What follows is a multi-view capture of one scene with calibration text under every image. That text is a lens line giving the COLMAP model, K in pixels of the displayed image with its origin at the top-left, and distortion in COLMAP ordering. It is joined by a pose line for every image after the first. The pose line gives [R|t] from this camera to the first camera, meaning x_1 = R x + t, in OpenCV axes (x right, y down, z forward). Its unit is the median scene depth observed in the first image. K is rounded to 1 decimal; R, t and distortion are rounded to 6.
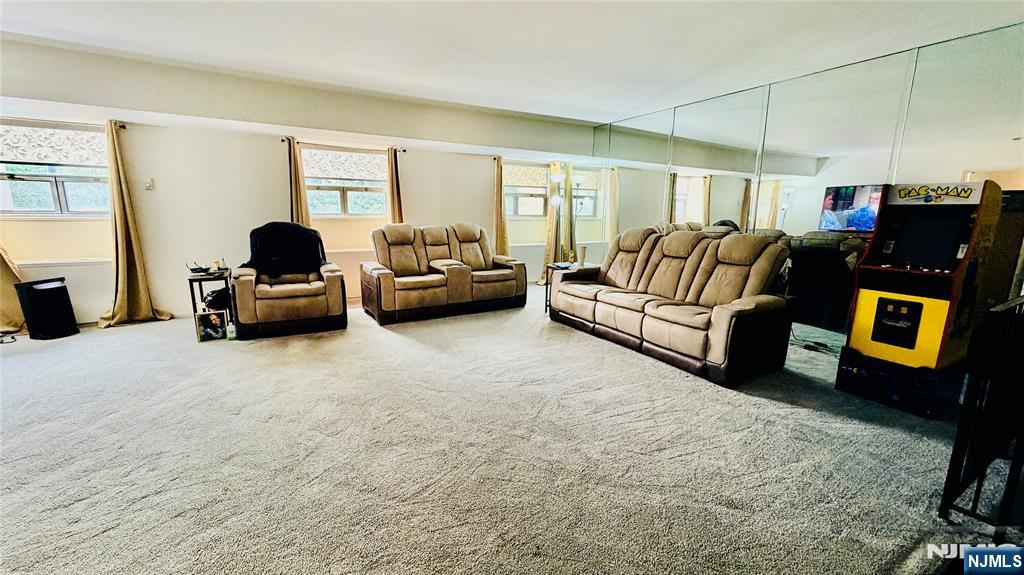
lens RADIAL K [[406.3, 0, 512.0], [0, 406.3, 287.5], [0, 0, 1]] dist [0.000448, 0.000113]
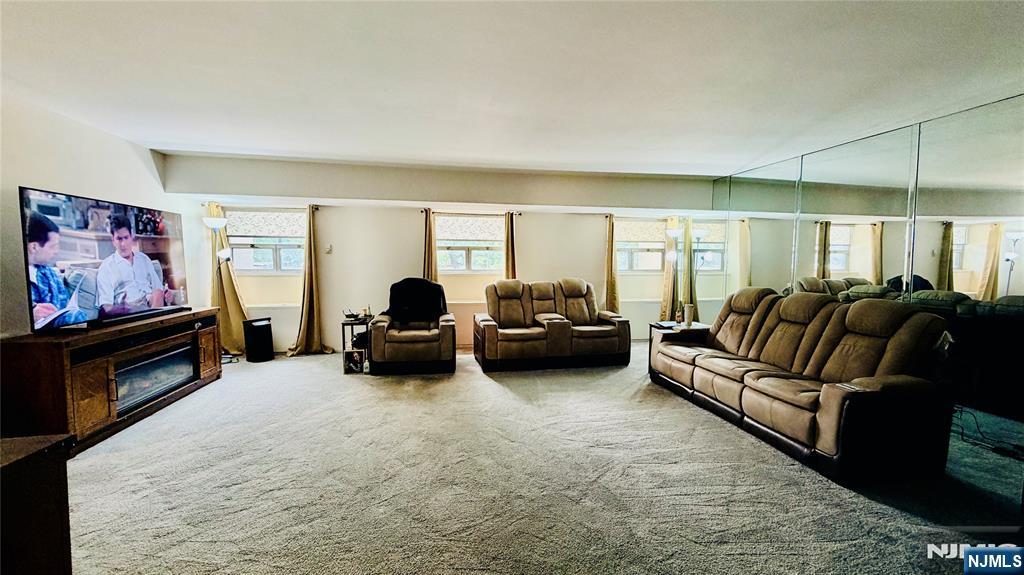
lens RADIAL K [[406.3, 0, 512.0], [0, 406.3, 287.5], [0, 0, 1]] dist [0.000448, 0.000113]
pose [[0.943204, 0.015558, -0.331850, 0.119369], [-0.055296, 0.992321, -0.110644, -0.018111], [0.327581, 0.122710, 0.936821, -0.031643]]
